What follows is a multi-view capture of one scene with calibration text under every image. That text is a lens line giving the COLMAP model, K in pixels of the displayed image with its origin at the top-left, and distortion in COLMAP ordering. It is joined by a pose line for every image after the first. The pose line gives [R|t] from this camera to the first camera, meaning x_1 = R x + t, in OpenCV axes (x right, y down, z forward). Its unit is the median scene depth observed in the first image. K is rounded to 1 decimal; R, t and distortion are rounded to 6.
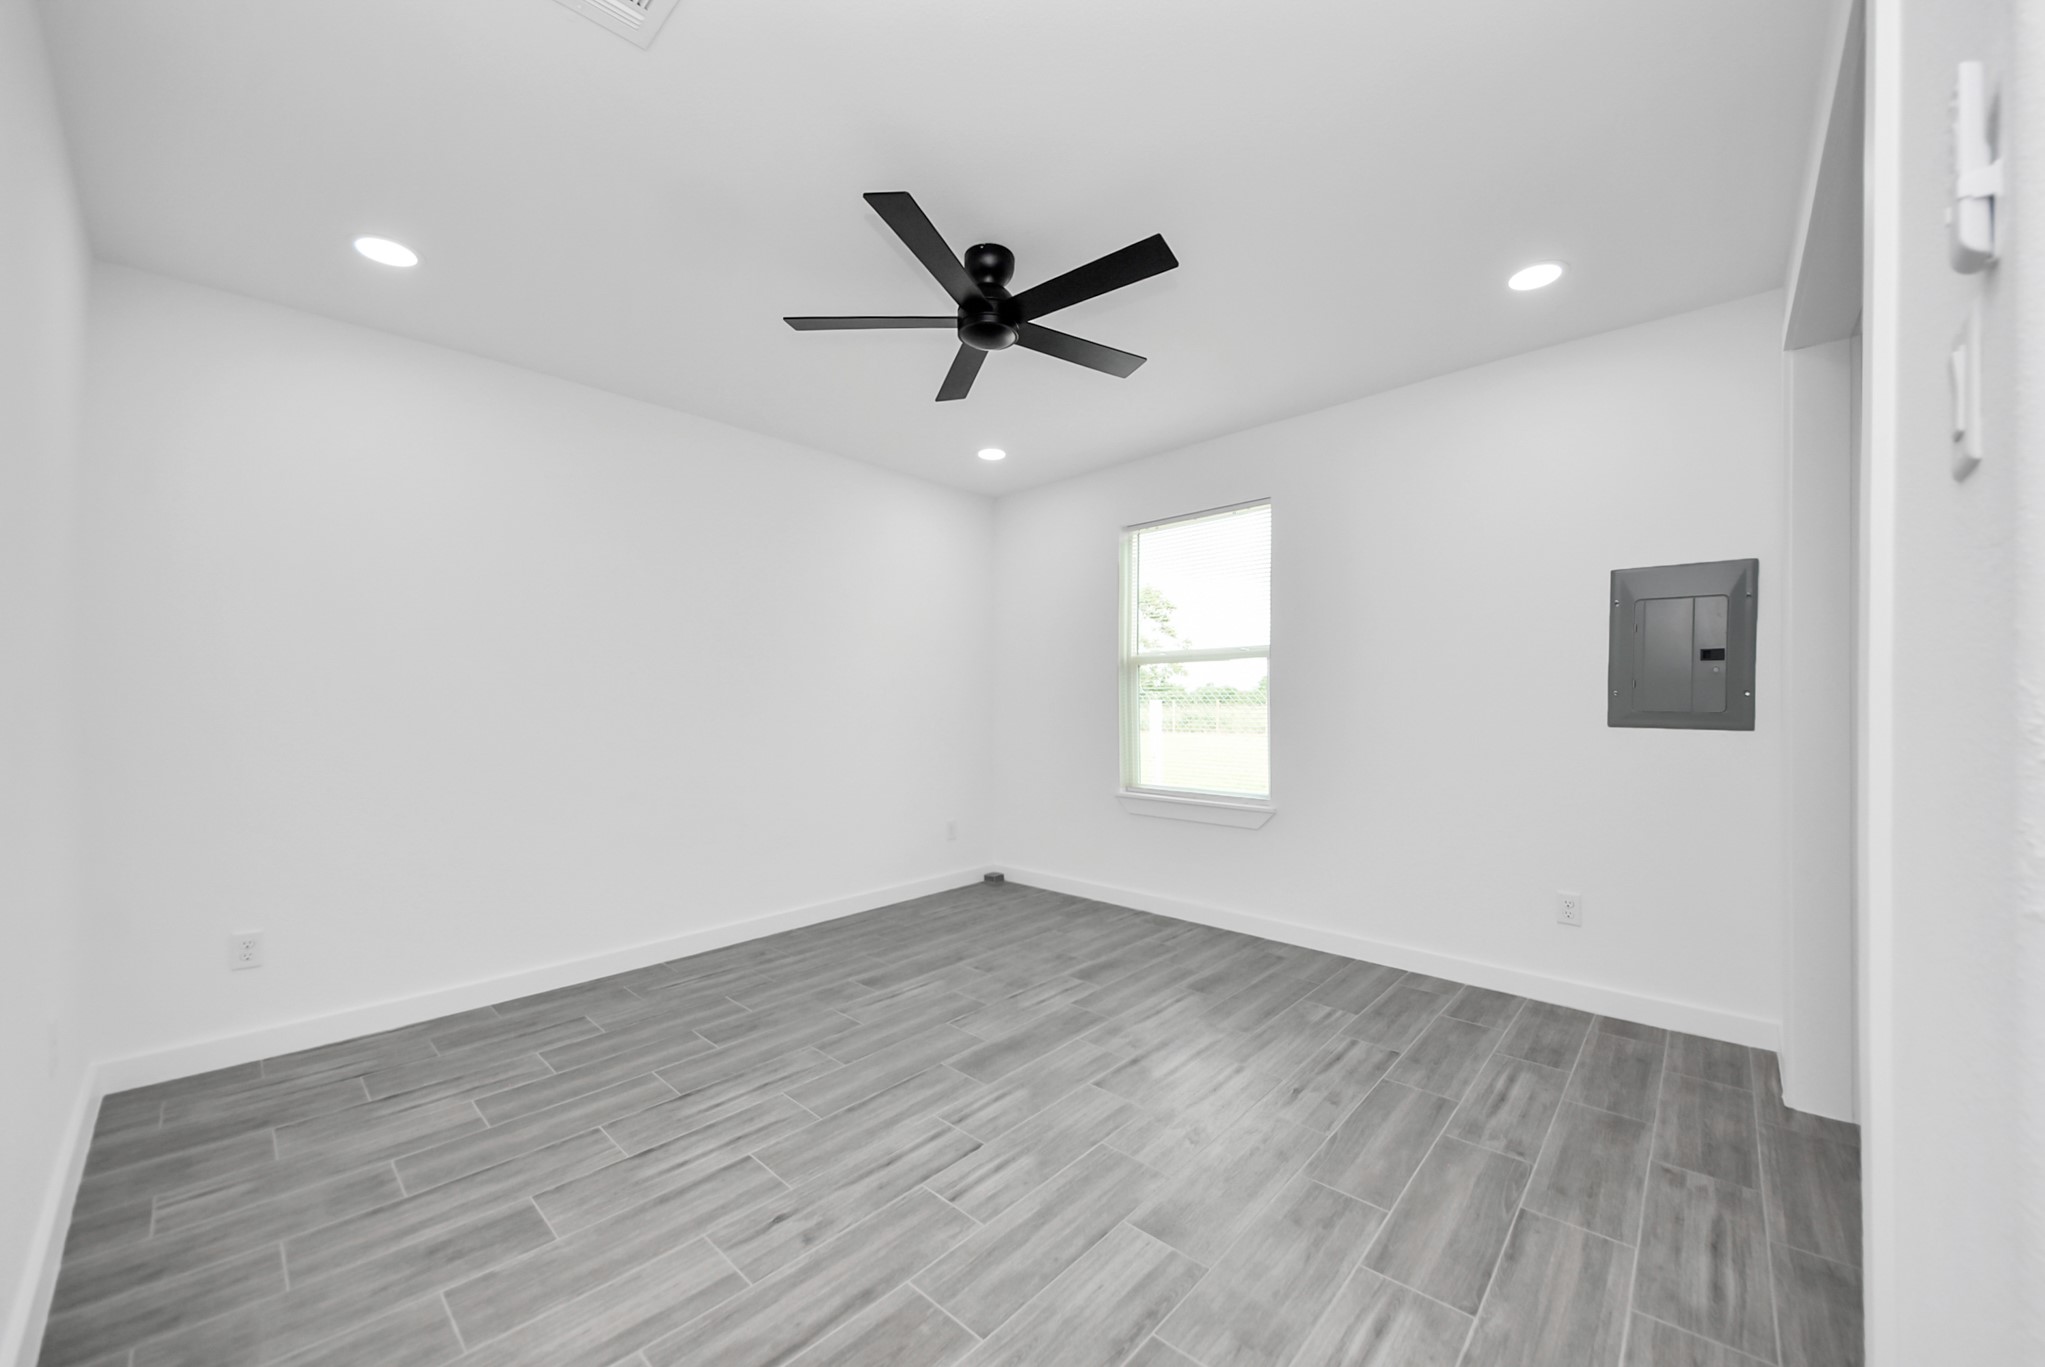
lens RADIAL K [[735.8, 0, 1032.4], [0, 735.8, 694.1], [0, 0, 1]] dist [0.042916, -0.028420]
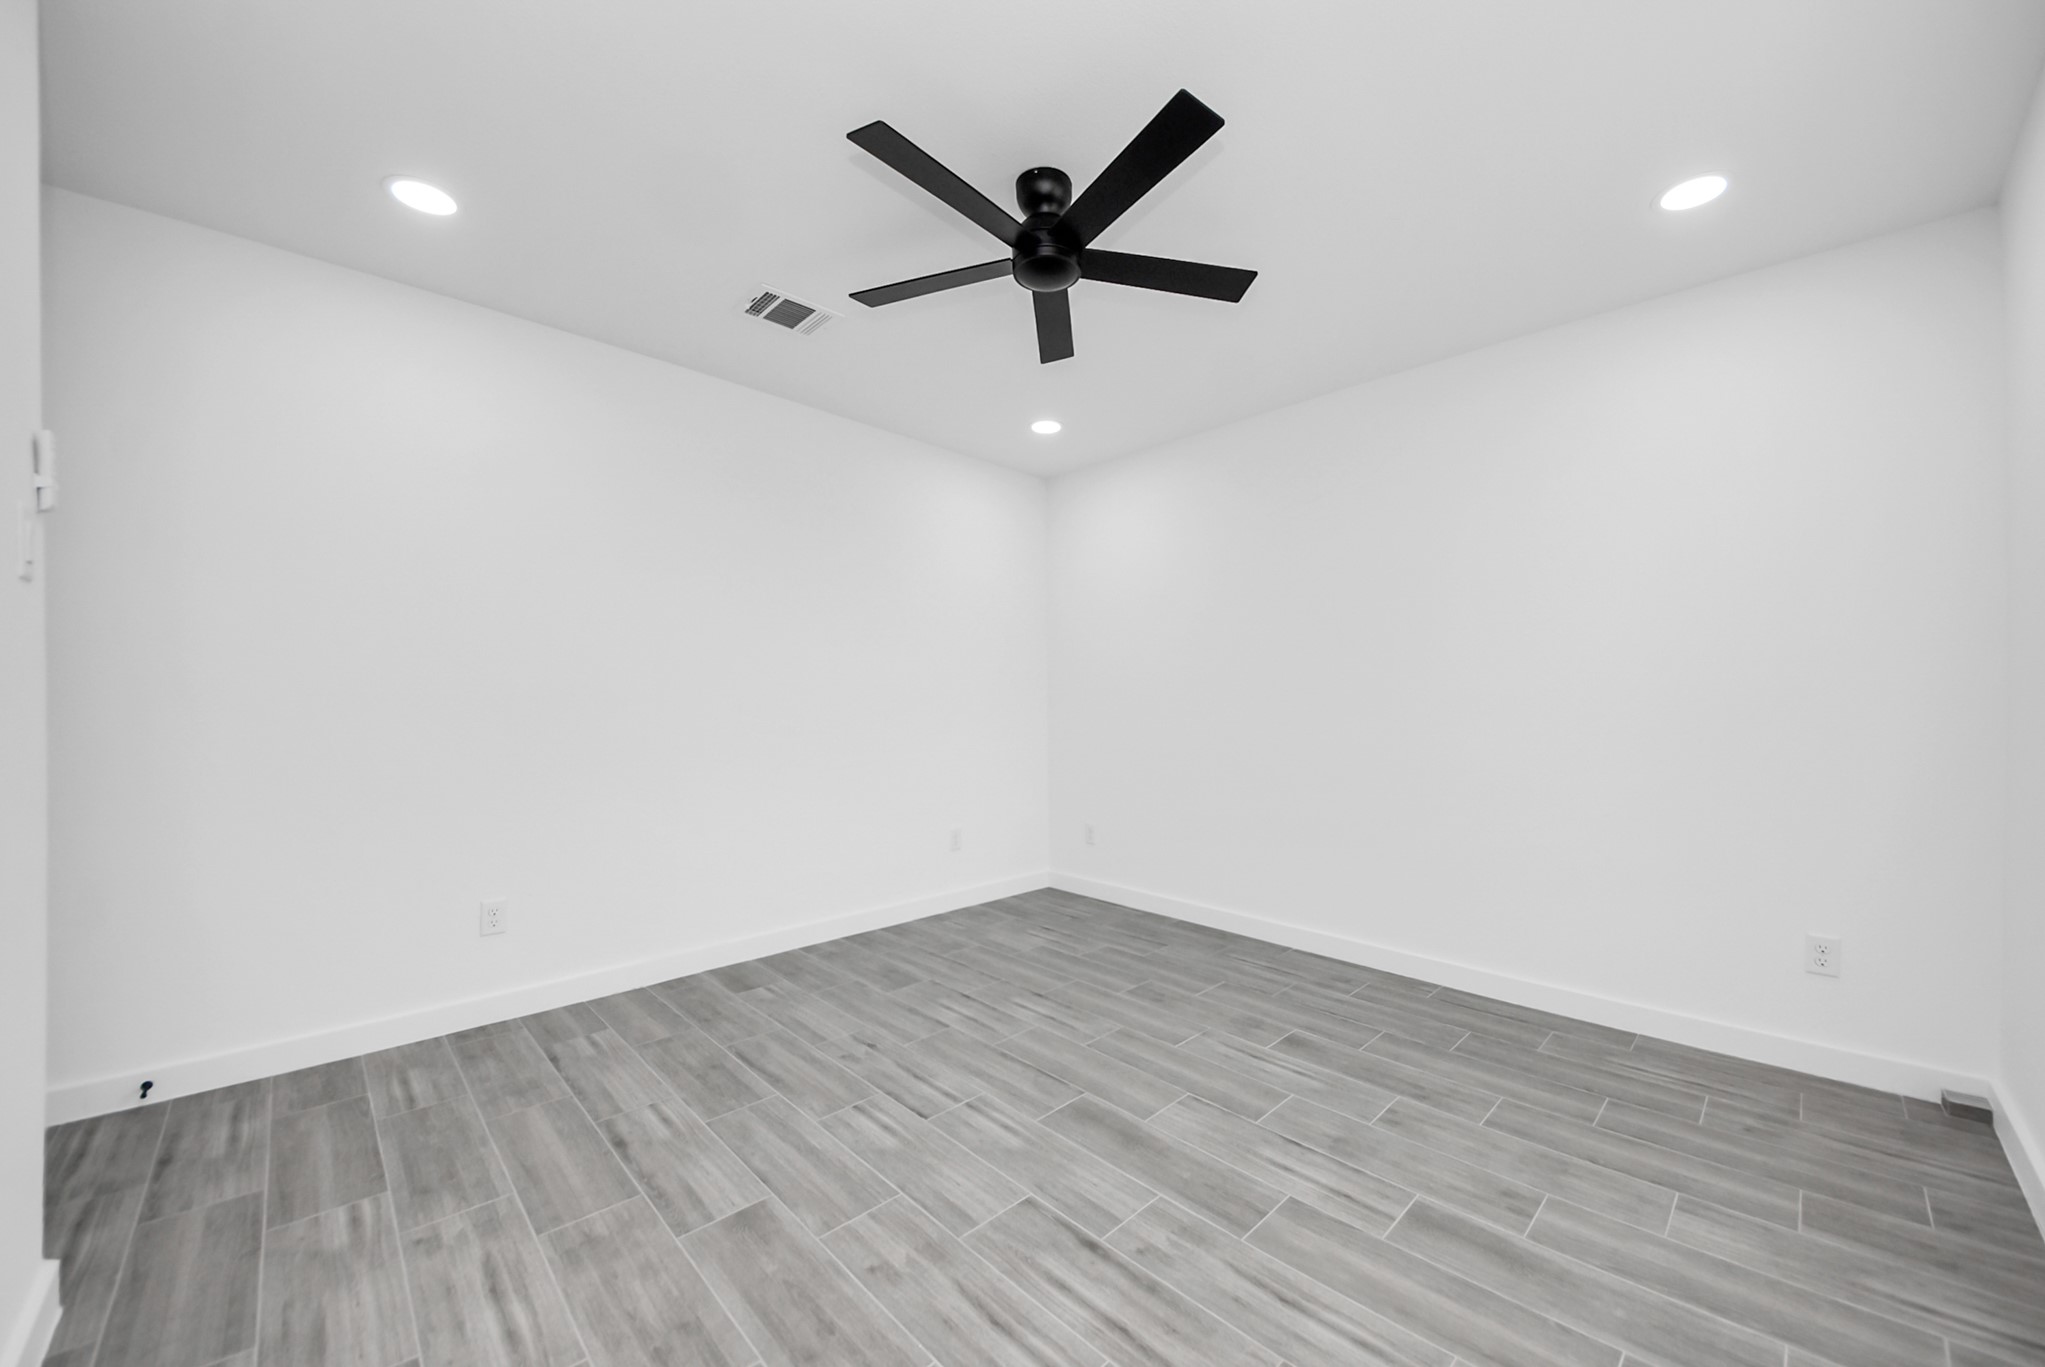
lens RADIAL K [[735.8, 0, 1032.4], [0, 735.8, 694.1], [0, 0, 1]] dist [0.042916, -0.028420]
pose [[-0.044929, -0.008831, -0.998951, 0.767631], [0.016951, 0.999810, -0.009601, 0.011112], [0.998846, -0.017365, -0.044771, 0.940101]]
